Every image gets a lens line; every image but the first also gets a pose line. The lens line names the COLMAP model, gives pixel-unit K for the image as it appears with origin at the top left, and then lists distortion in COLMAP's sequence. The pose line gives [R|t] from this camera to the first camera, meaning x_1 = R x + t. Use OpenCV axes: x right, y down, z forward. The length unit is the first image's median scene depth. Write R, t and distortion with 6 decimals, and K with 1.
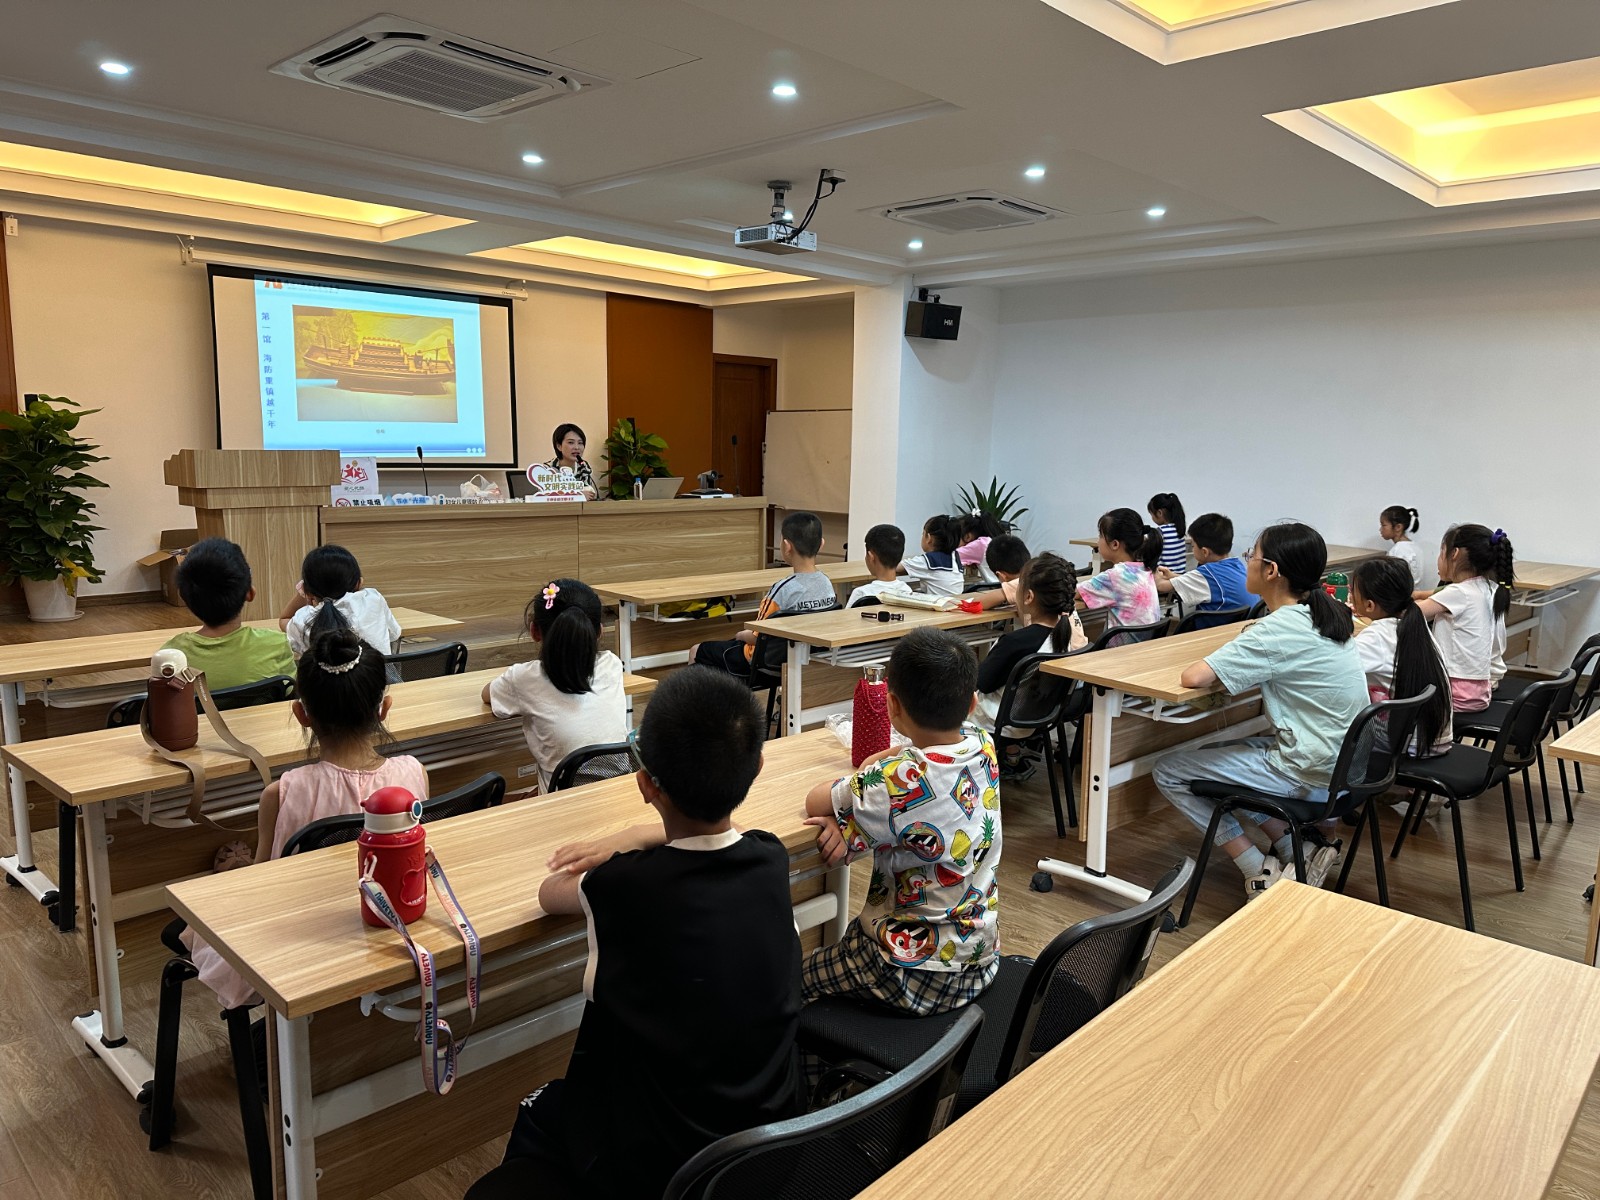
lens RADIAL K [[1151.2, 0, 800.0], [0, 1151.2, 600.0], [0, 0, 1]] dist [0.053763, -0.053881]
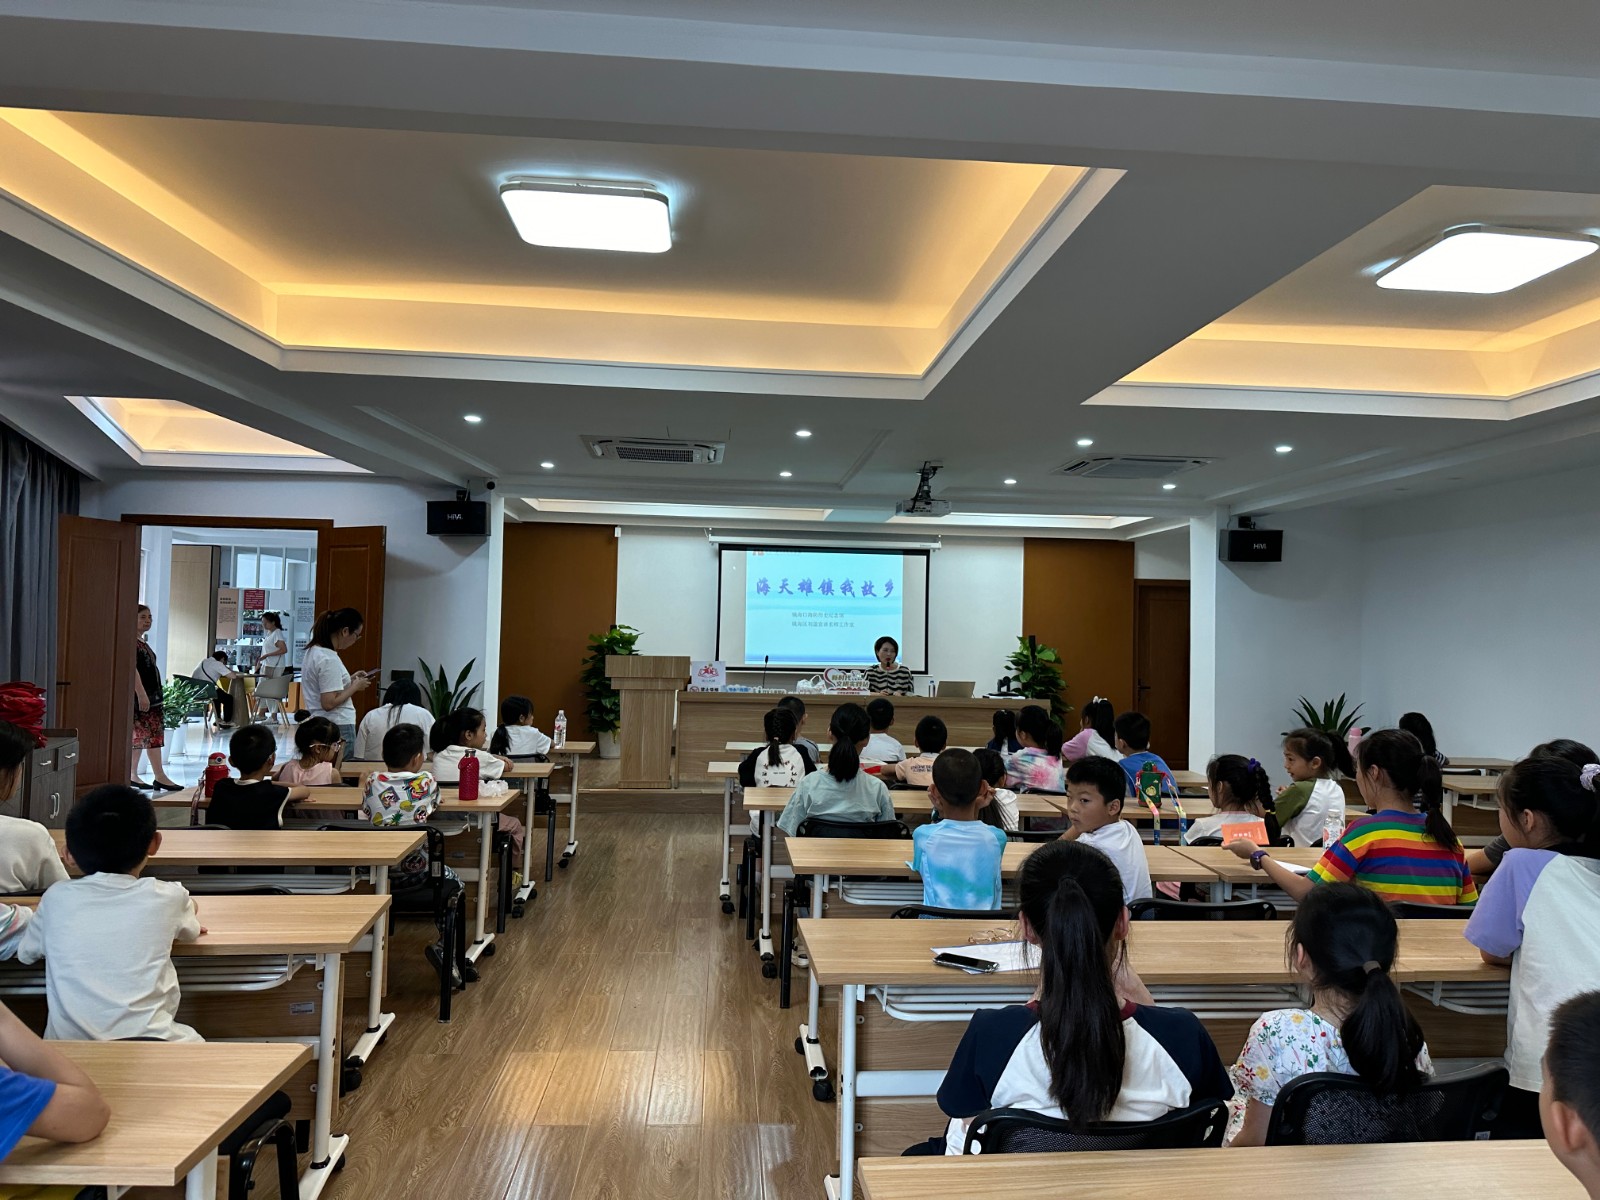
lens RADIAL K [[1151.2, 0, 800.0], [0, 1151.2, 600.0], [0, 0, 1]] dist [0.053763, -0.053881]
pose [[0.740524, -0.025864, -0.671532, 0.686368], [-0.100285, 0.983817, -0.148480, 0.014619], [0.664505, 0.177298, 0.725946, -0.071339]]
